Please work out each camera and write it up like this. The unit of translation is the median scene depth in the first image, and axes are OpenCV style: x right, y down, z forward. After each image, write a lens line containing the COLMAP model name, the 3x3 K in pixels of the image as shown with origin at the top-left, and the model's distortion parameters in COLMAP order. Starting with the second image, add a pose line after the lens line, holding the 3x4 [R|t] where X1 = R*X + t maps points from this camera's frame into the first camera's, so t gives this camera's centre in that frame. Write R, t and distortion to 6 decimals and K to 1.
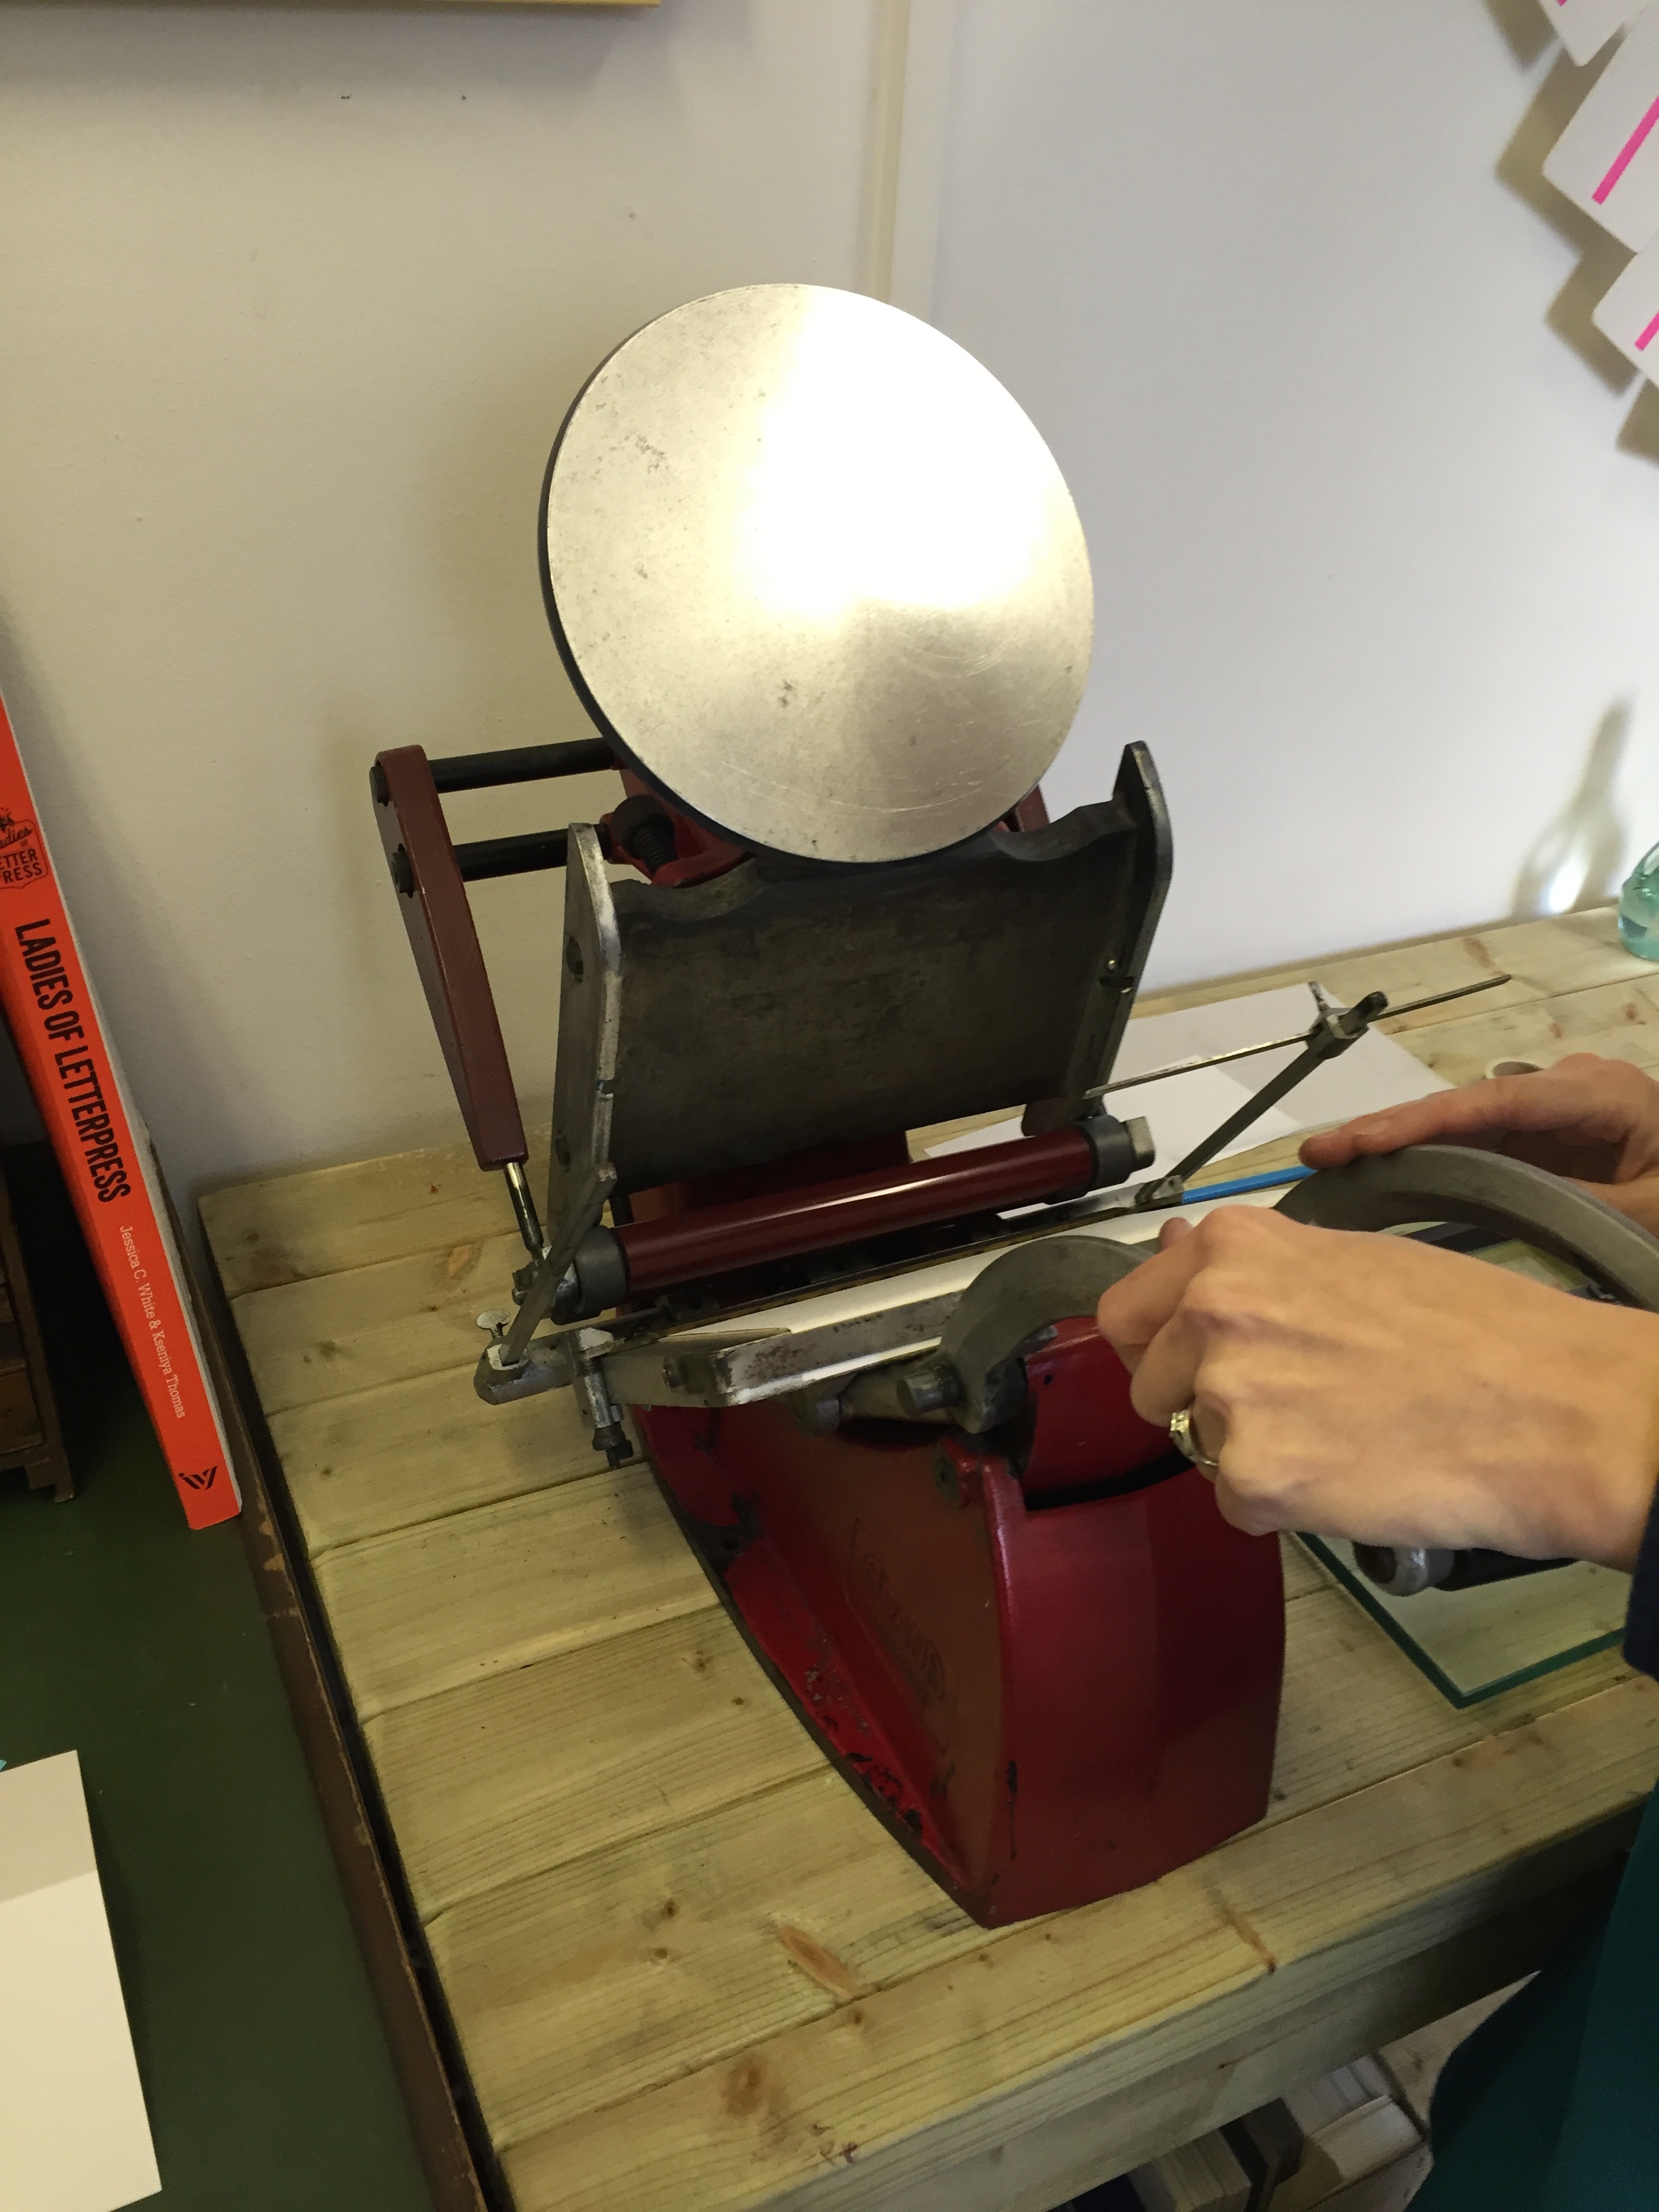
lens RADIAL K [[1869.5, 0, 830.1], [0, 1869.5, 1099.5], [0, 0, 1]] dist [0.045684, -0.013031]
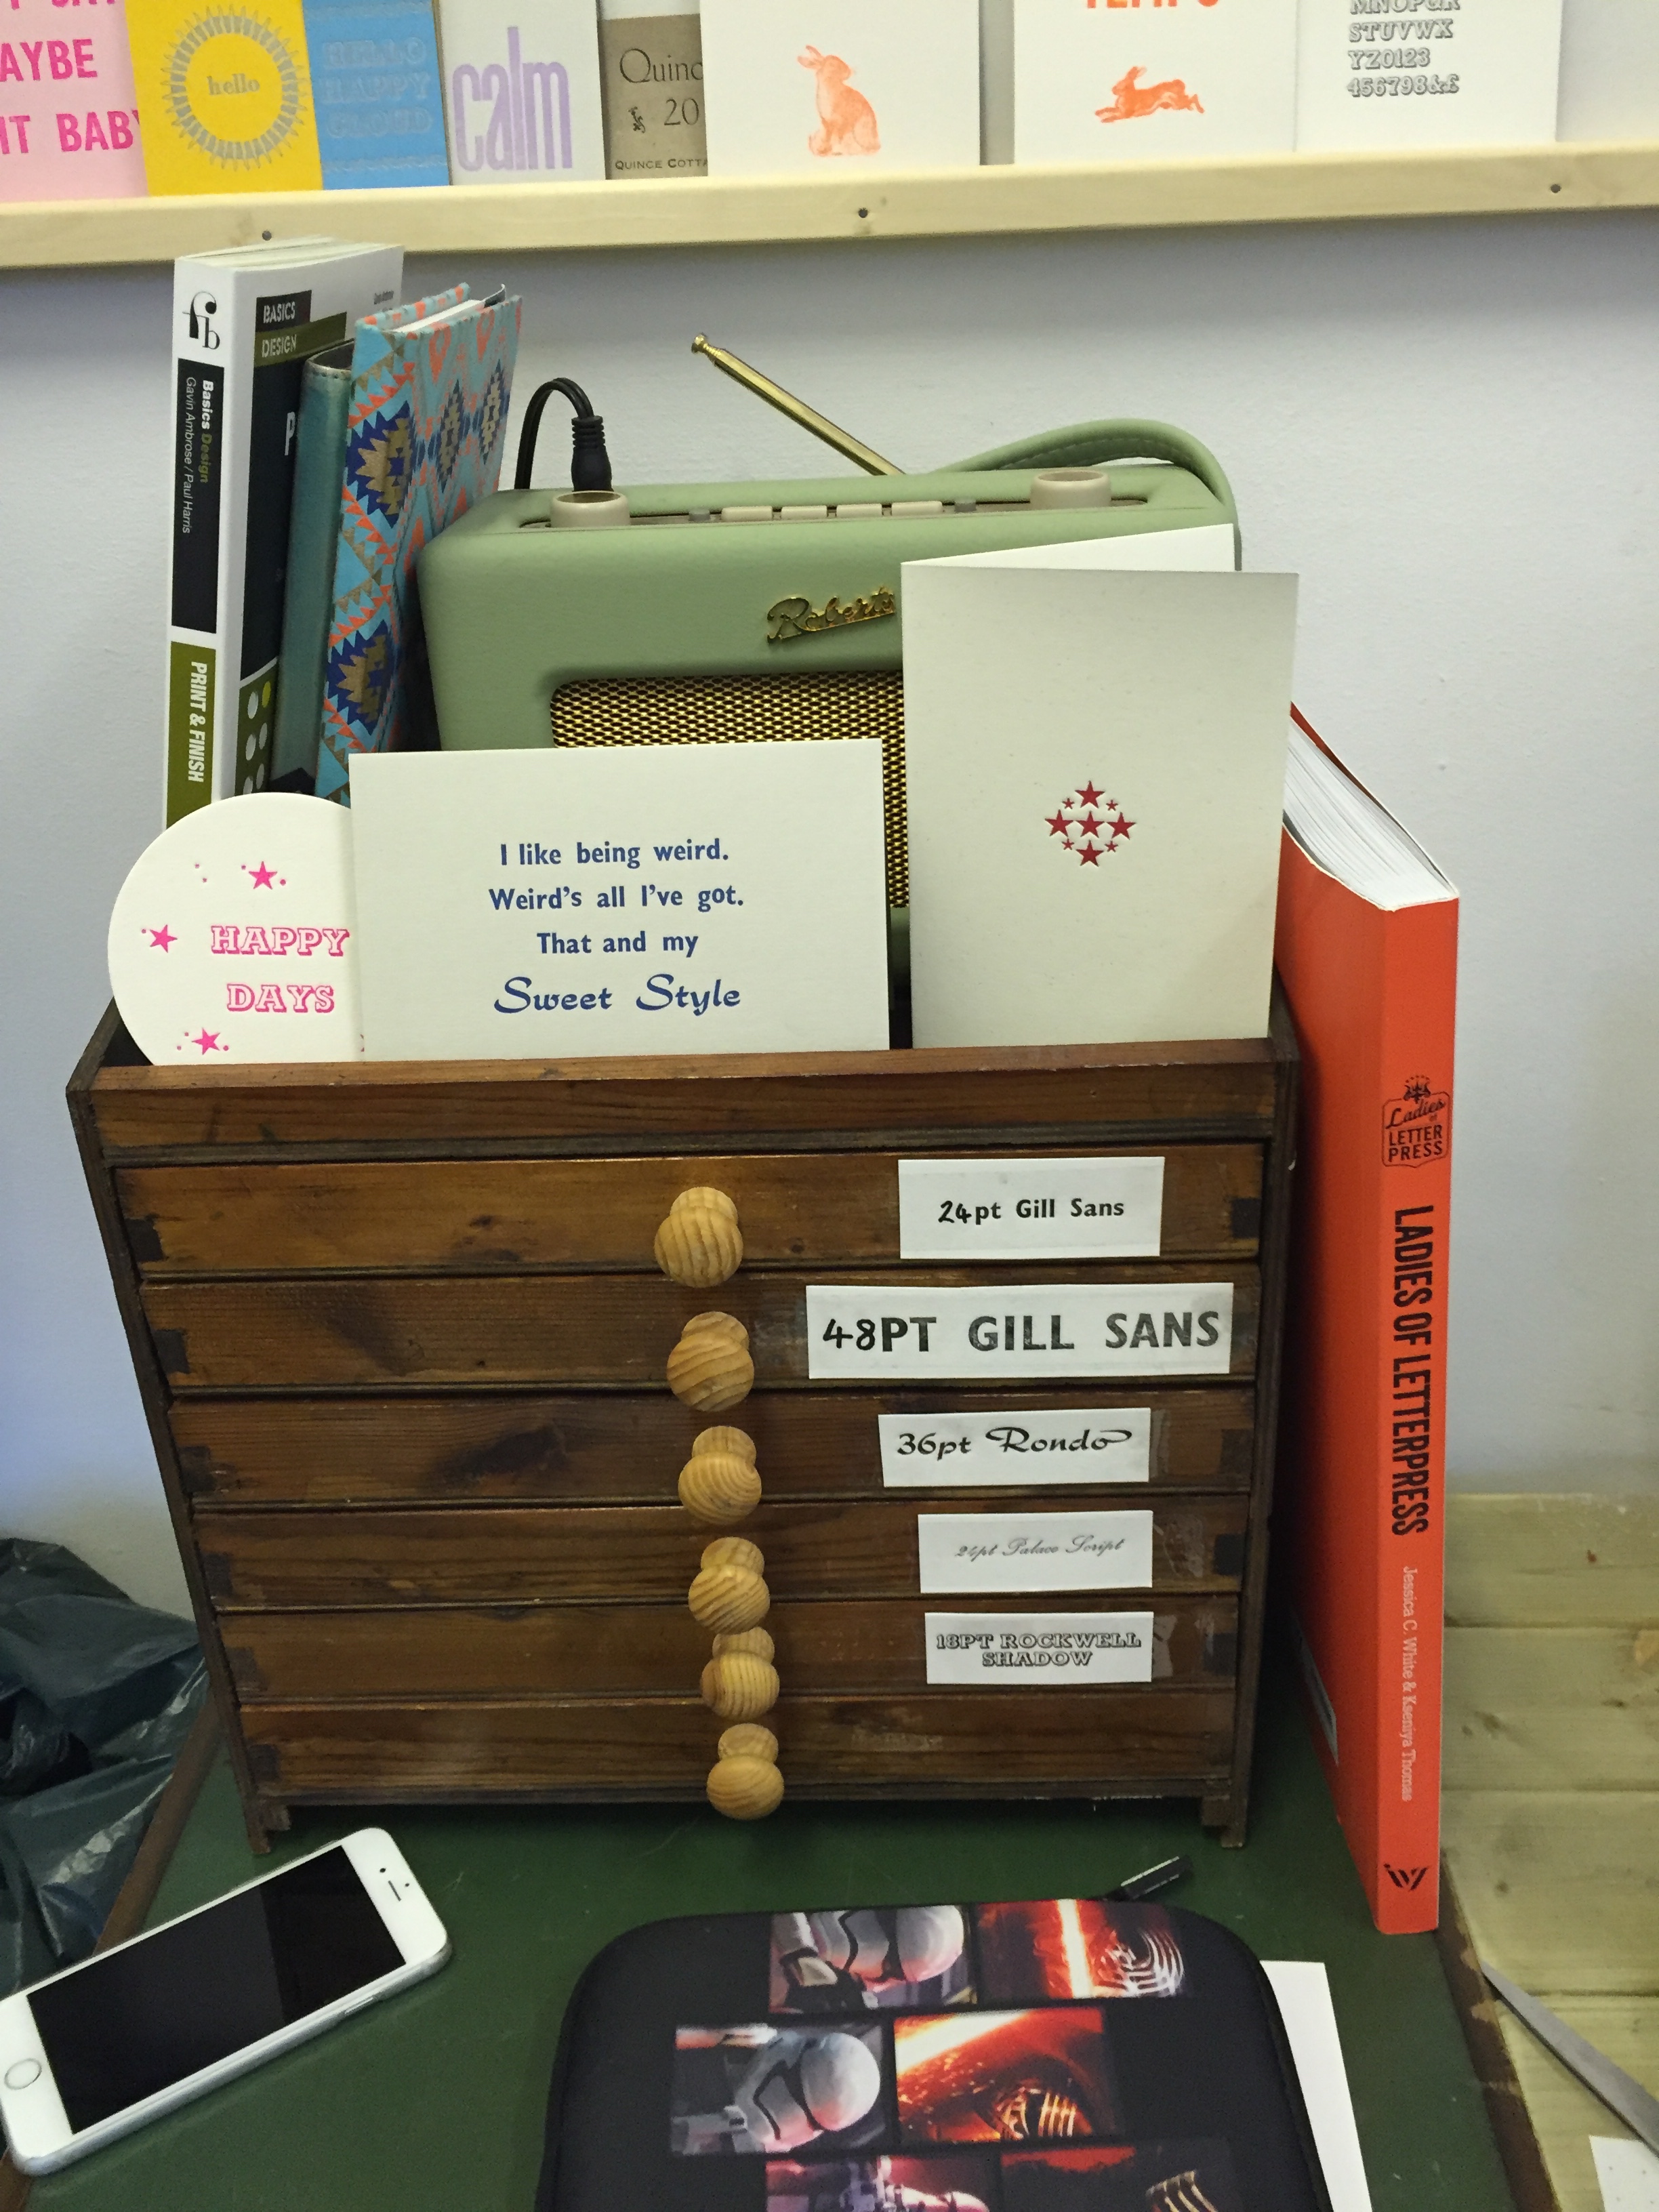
lens RADIAL K [[1869.5, 0, 828.4], [0, 1869.5, 1109.4], [0, 0, 1]] dist [0.045684, -0.013031]
pose [[0.886957, 0.121736, -0.445520, -0.264860], [-0.178205, 0.980143, -0.086958, -0.014476], [0.426087, 0.156522, 0.891039, 0.107809]]
